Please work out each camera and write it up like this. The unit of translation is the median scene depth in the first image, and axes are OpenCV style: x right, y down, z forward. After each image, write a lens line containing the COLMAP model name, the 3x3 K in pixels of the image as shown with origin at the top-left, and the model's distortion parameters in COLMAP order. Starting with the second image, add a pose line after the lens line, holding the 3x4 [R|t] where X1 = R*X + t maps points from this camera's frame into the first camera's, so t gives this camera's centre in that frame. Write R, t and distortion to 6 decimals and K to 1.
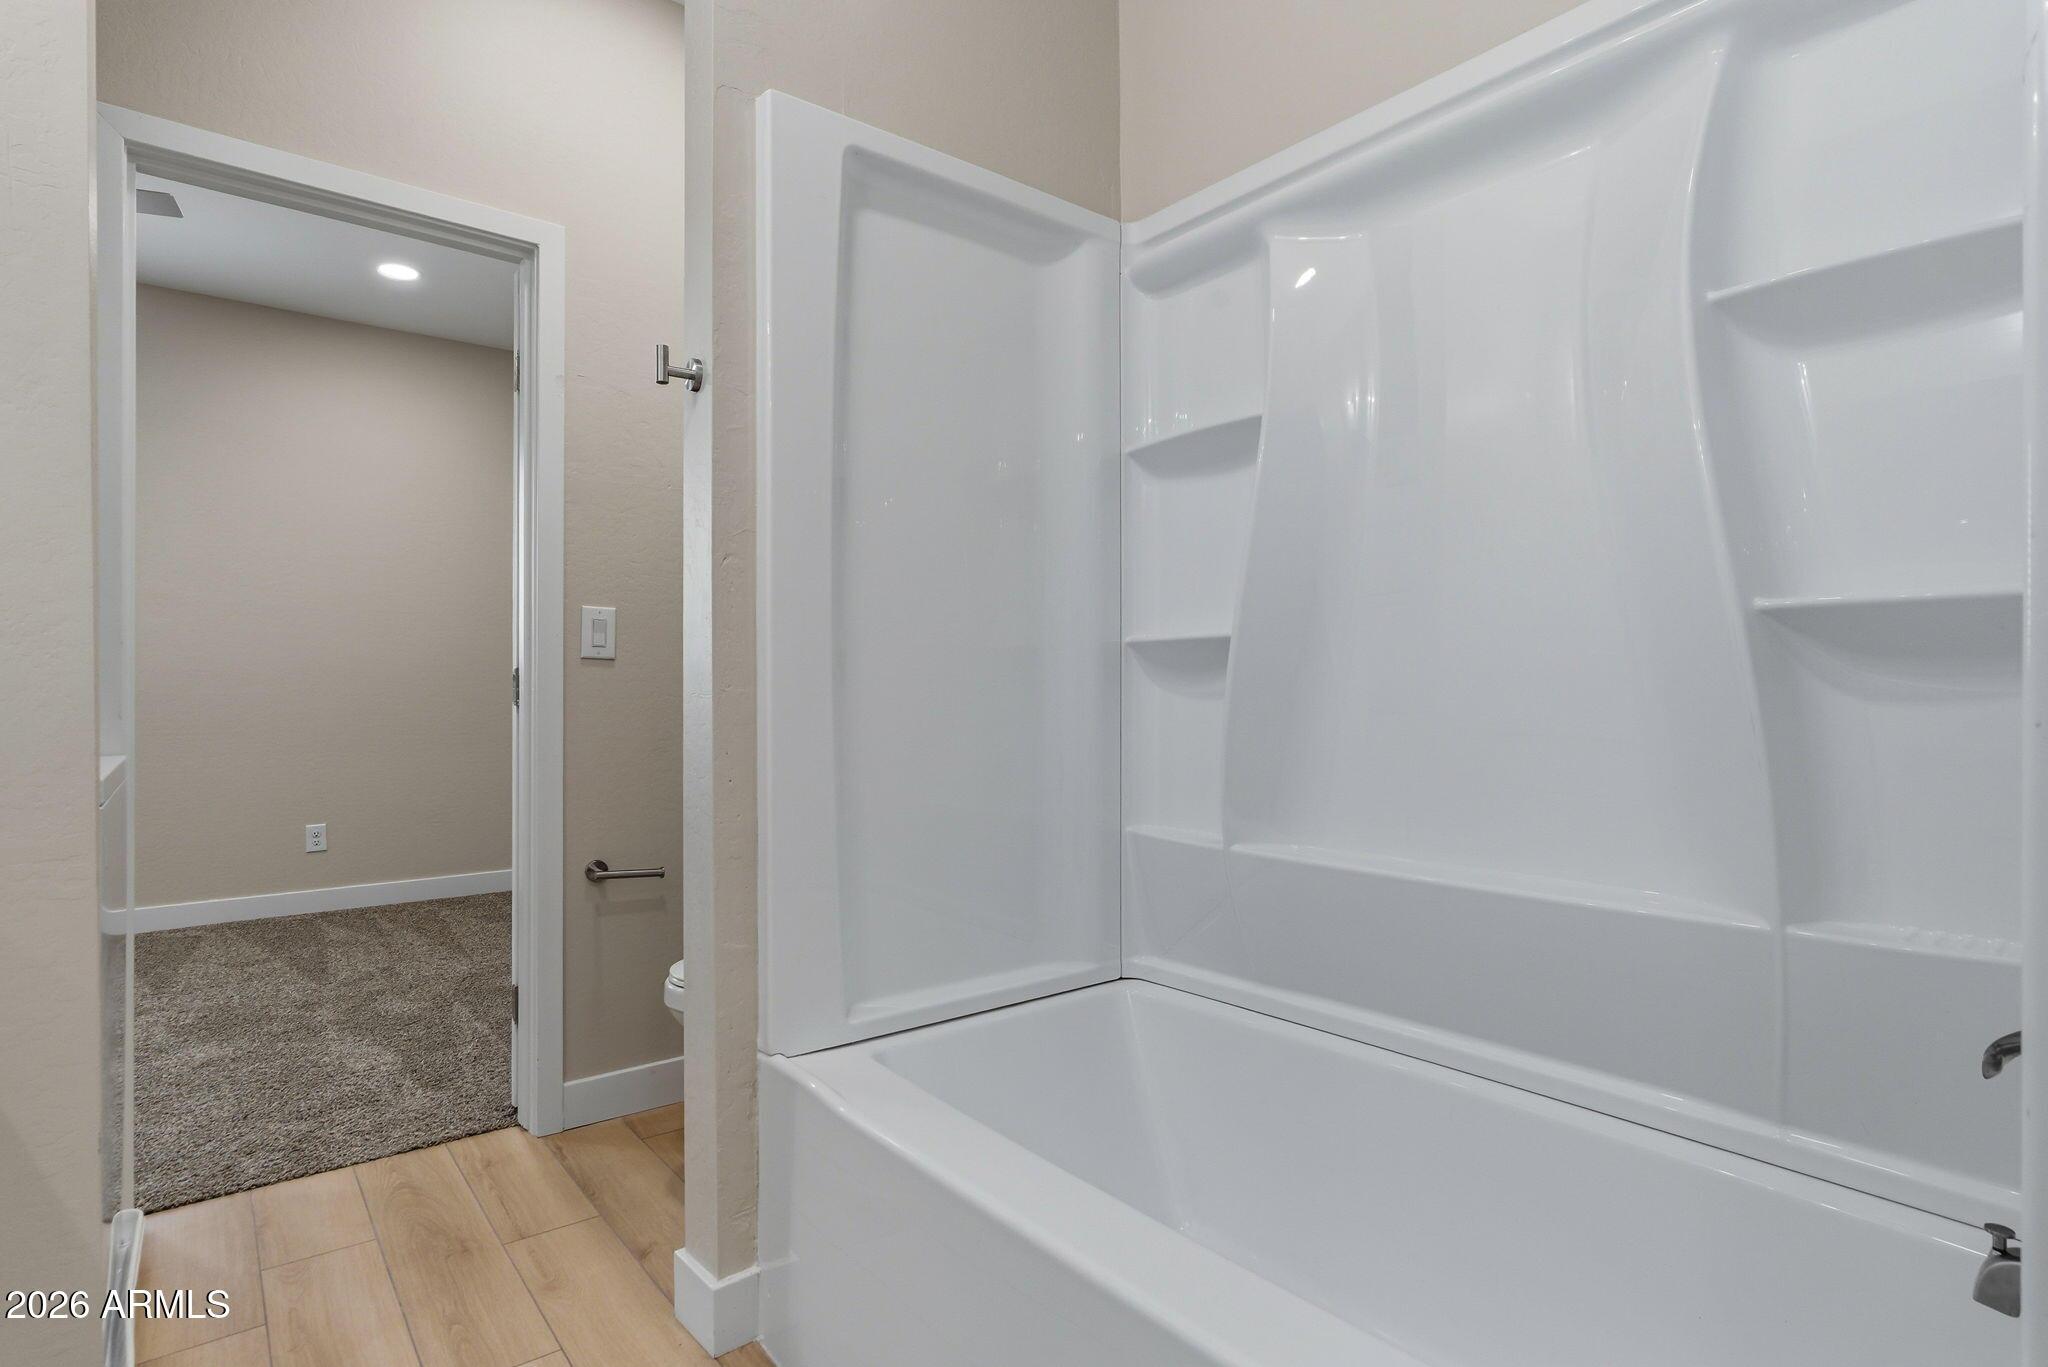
lens RADIAL K [[1027.2, 0, 1023.7], [0, 1027.2, 686.7], [0, 0, 1]] dist [-0.004214, 0.001107]
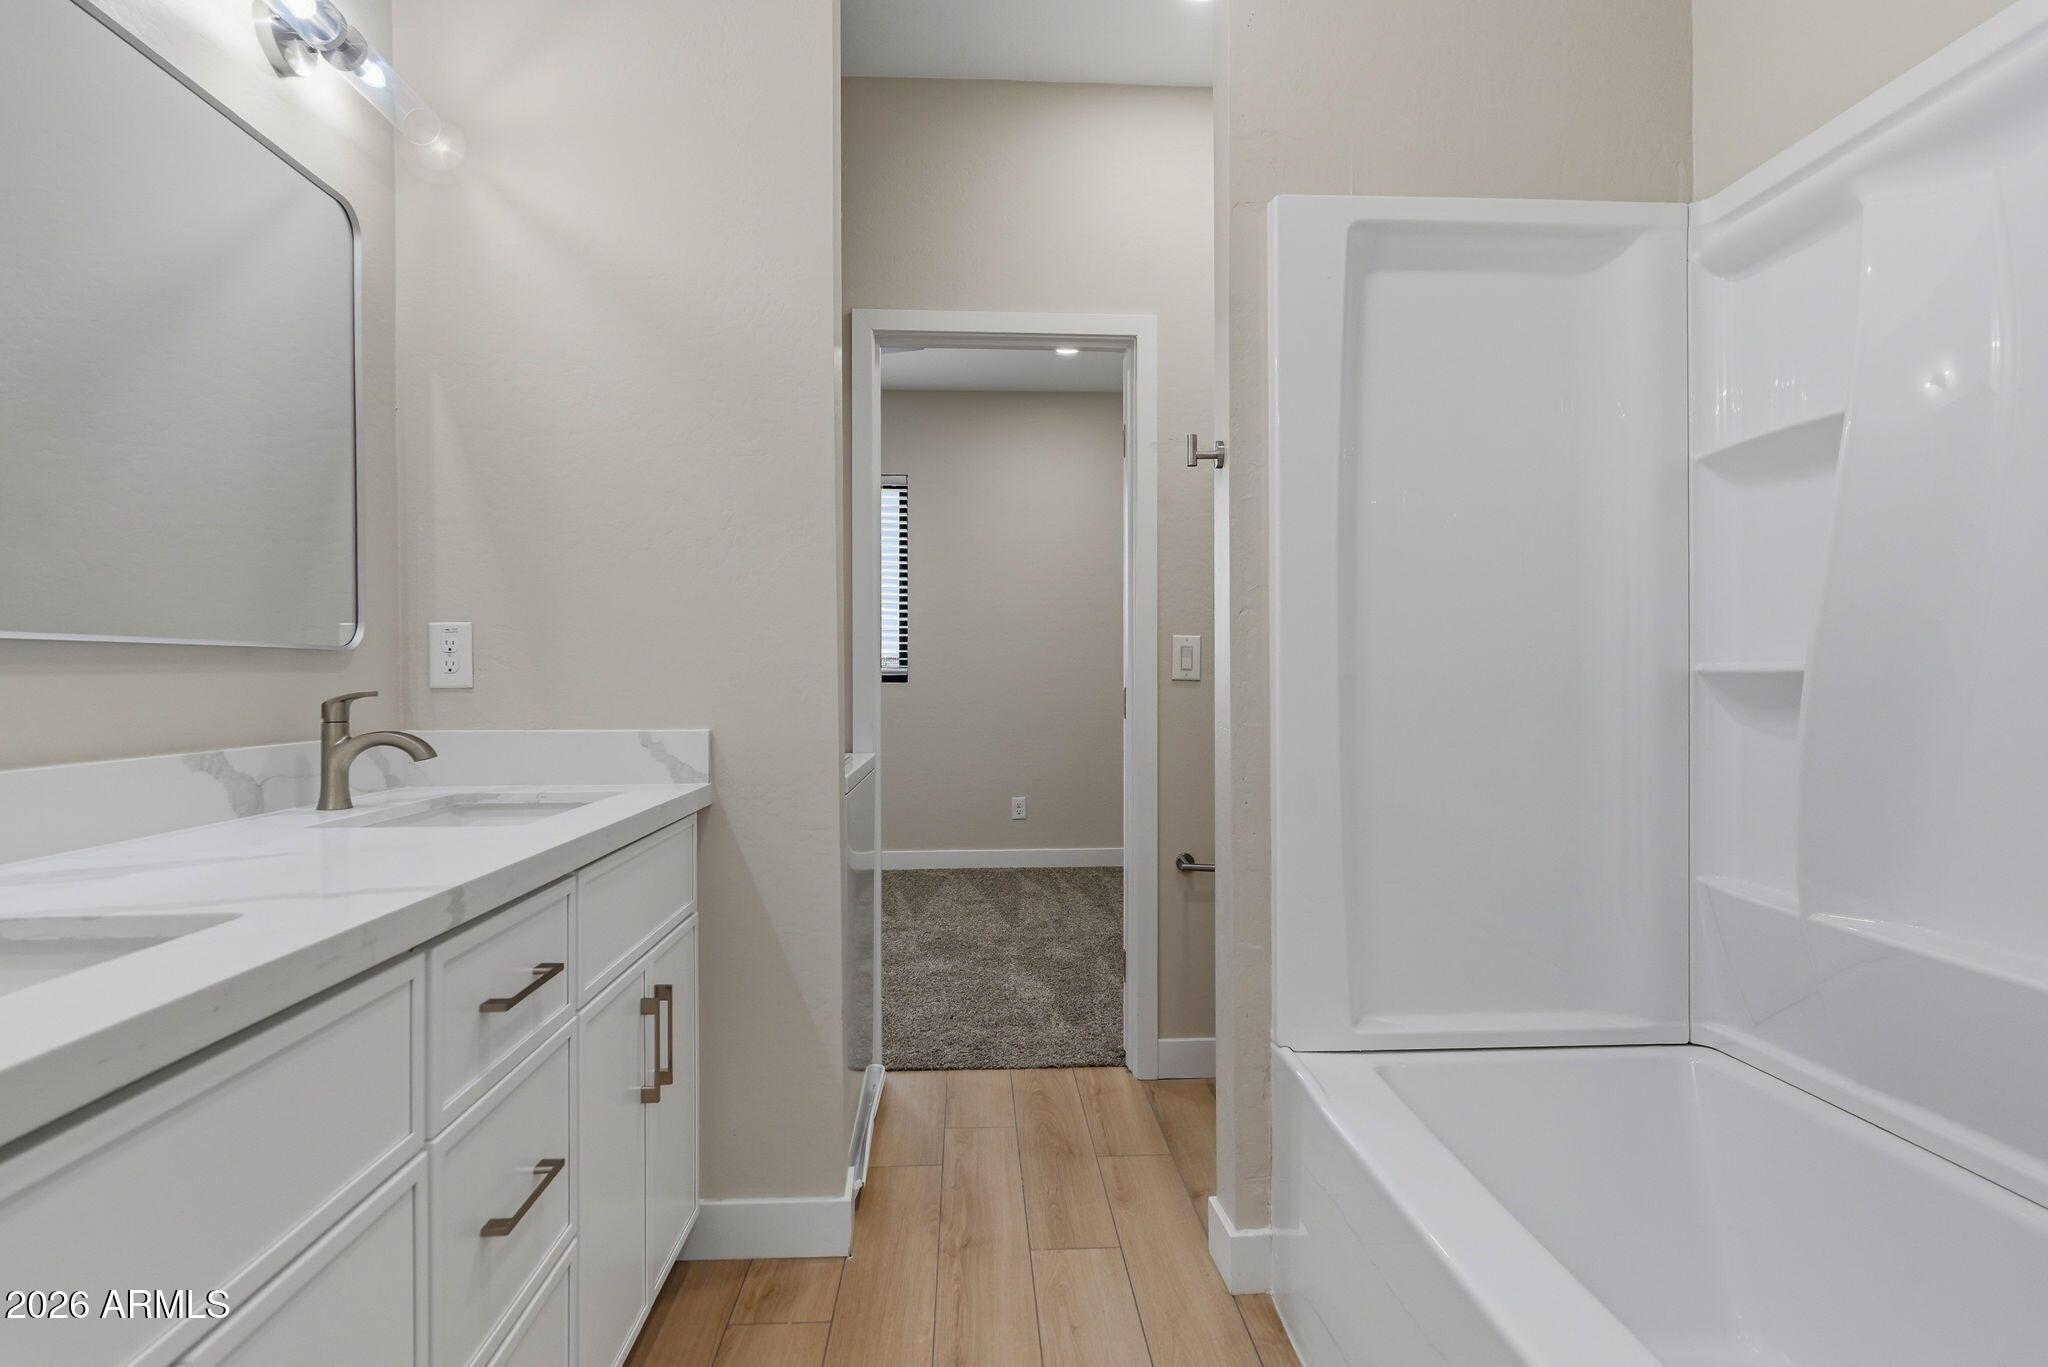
lens RADIAL K [[1043.6, 0, 1035.3], [0, 1043.6, 676.1], [0, 0, 1]] dist [-0.004956, -0.000277]
pose [[0.816902, -0.000189, -0.576776, 0.136970], [0.001975, 0.999995, 0.002470, -0.037701], [0.576773, -0.003157, 0.816898, -0.067251]]
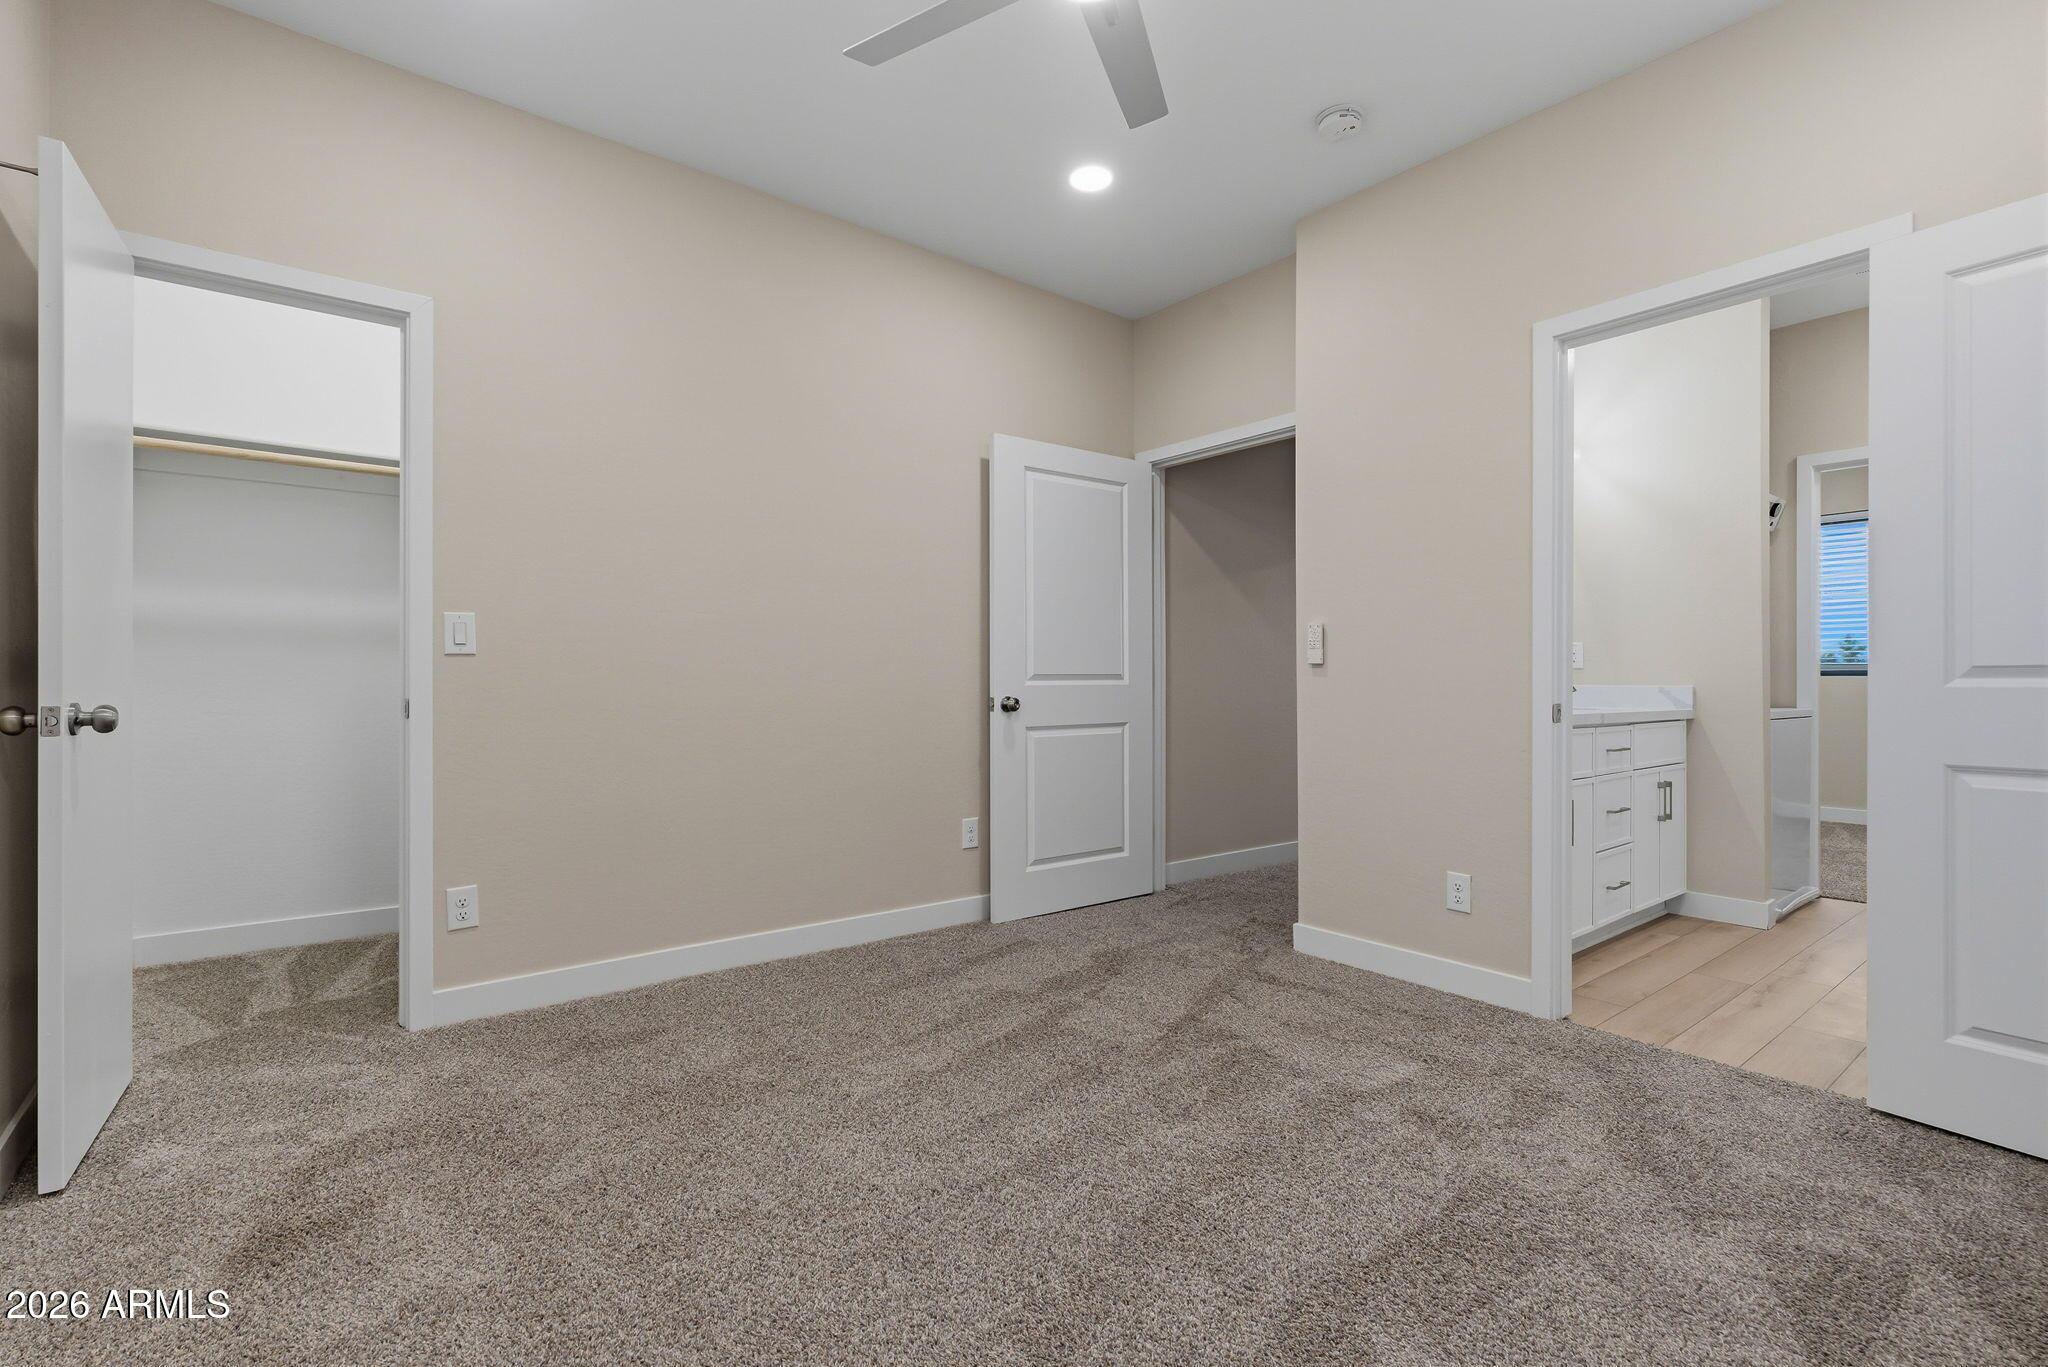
lens RADIAL K [[841.4, 0, 1078.2], [0, 841.4, 688.1], [0, 0, 1]] dist [-0.000847, 0.003598]
pose [[0.017608, 0.005465, -0.999830, 0.965504], [-0.022044, 0.999744, 0.005076, 0.027408], [0.999602, 0.021951, 0.017724, -0.689965]]
